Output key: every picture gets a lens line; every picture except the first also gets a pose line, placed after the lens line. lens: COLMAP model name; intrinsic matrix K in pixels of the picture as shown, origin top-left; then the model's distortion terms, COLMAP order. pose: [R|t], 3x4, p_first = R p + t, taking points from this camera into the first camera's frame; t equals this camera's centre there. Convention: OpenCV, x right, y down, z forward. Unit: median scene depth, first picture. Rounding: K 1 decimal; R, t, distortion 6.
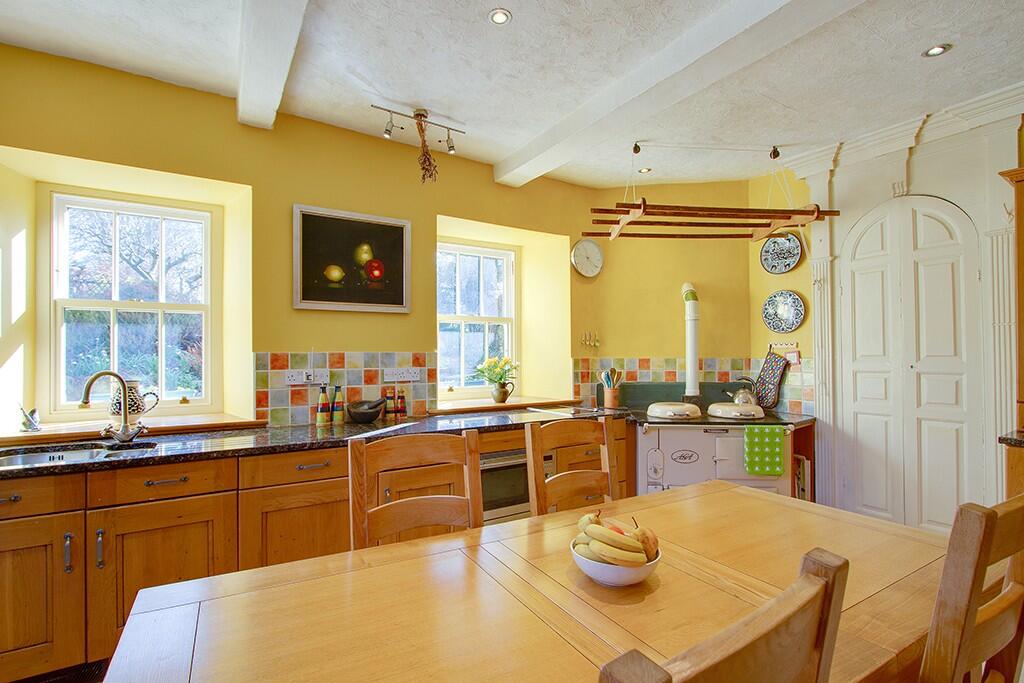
lens RADIAL K [[474.7, 0, 507.8], [0, 474.7, 346.8], [0, 0, 1]] dist [-0.014967, 0.000086]
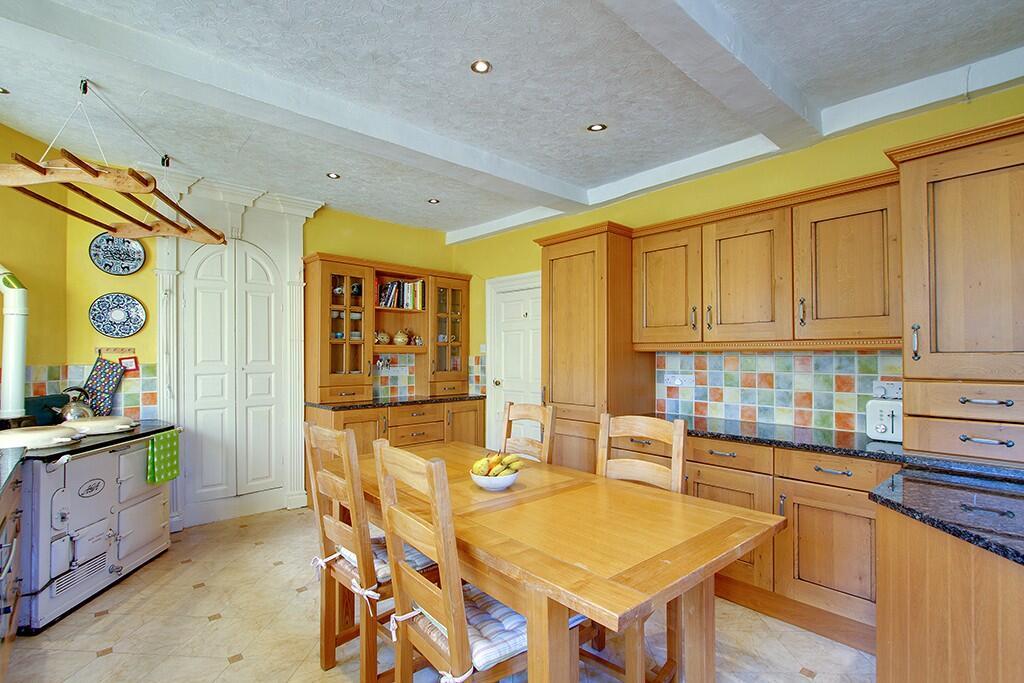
lens RADIAL K [[474.7, 0, 507.9], [0, 474.7, 348.9], [0, 0, 1]] dist [-0.014967, 0.000086]
pose [[-0.181997, 0.018895, 0.983118, -0.489290], [-0.009970, 0.999729, -0.021060, 0.004850], [-0.983249, -0.013635, -0.181759, 0.406680]]
